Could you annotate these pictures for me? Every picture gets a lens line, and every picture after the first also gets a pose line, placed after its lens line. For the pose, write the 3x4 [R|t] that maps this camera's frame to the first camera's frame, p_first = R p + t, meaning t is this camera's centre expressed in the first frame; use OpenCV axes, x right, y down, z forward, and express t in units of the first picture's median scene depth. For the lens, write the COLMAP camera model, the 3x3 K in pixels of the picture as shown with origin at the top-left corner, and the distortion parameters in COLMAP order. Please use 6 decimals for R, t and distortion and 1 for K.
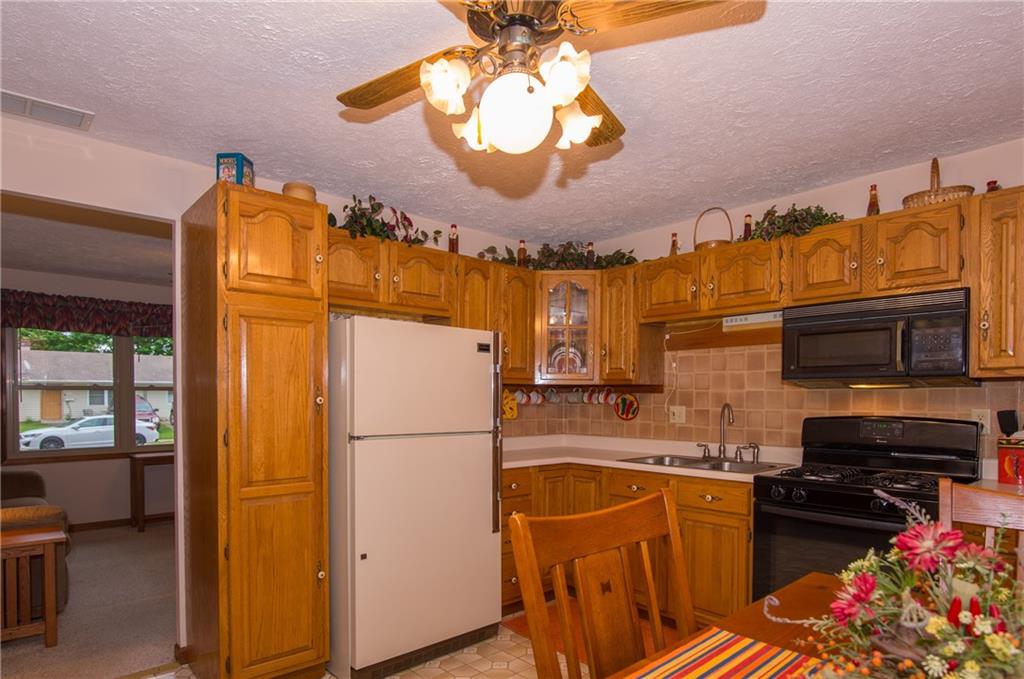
lens RADIAL K [[584.0, 0, 500.4], [0, 584.0, 414.2], [0, 0, 1]] dist [-0.015167, -0.000041]
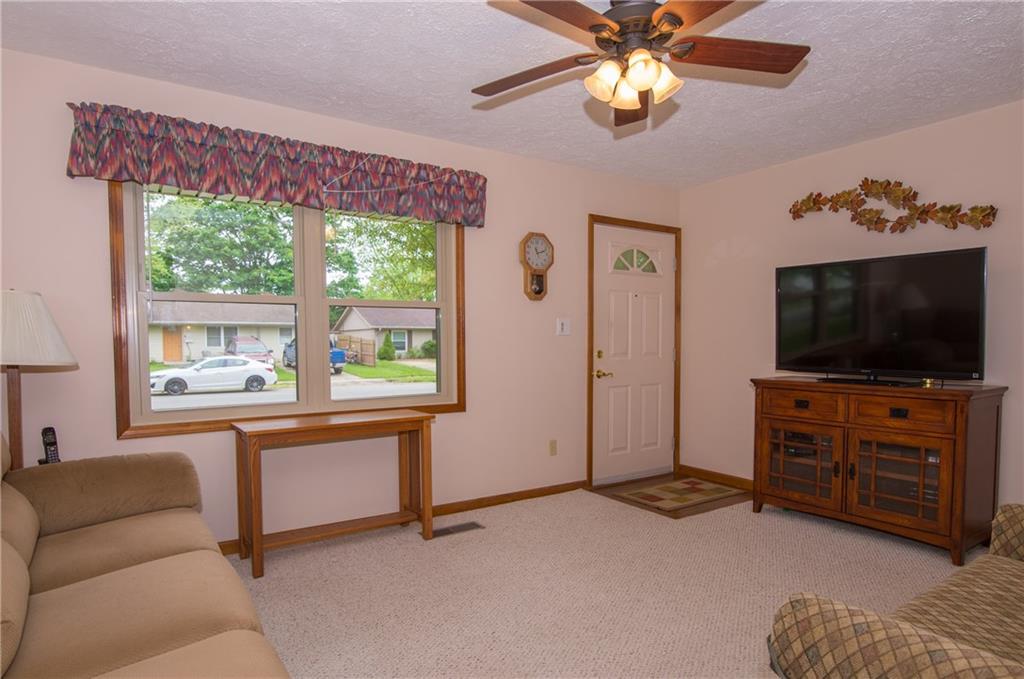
lens RADIAL K [[584.0, 0, 496.7], [0, 584.0, 376.4], [0, 0, 1]] dist [-0.015167, -0.000041]
pose [[0.989000, 0.005772, -0.147805, -0.807414], [-0.000845, 0.999443, 0.033372, 0.022498], [0.147915, -0.032880, 0.988453, 0.957551]]
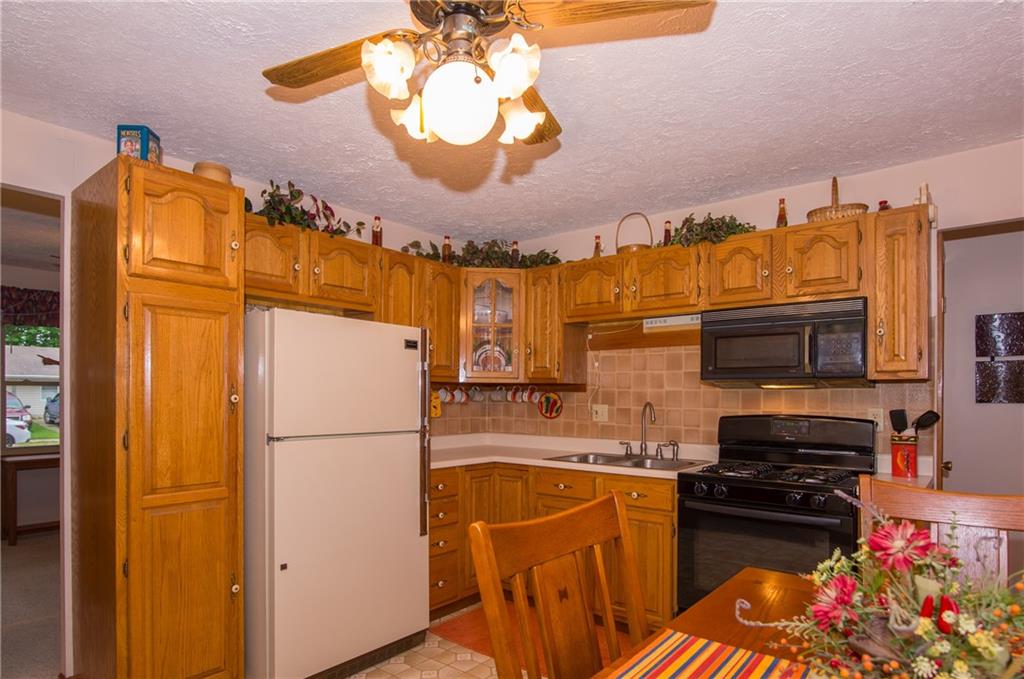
lens RADIAL K [[584.0, 0, 501.0], [0, 584.0, 402.4], [0, 0, 1]] dist [-0.015167, -0.000041]
pose [[0.988388, 0.002376, 0.151933, -0.031189], [0.000011, 0.999877, -0.015708, -0.002810], [-0.151952, 0.015527, 0.988266, 0.024146]]
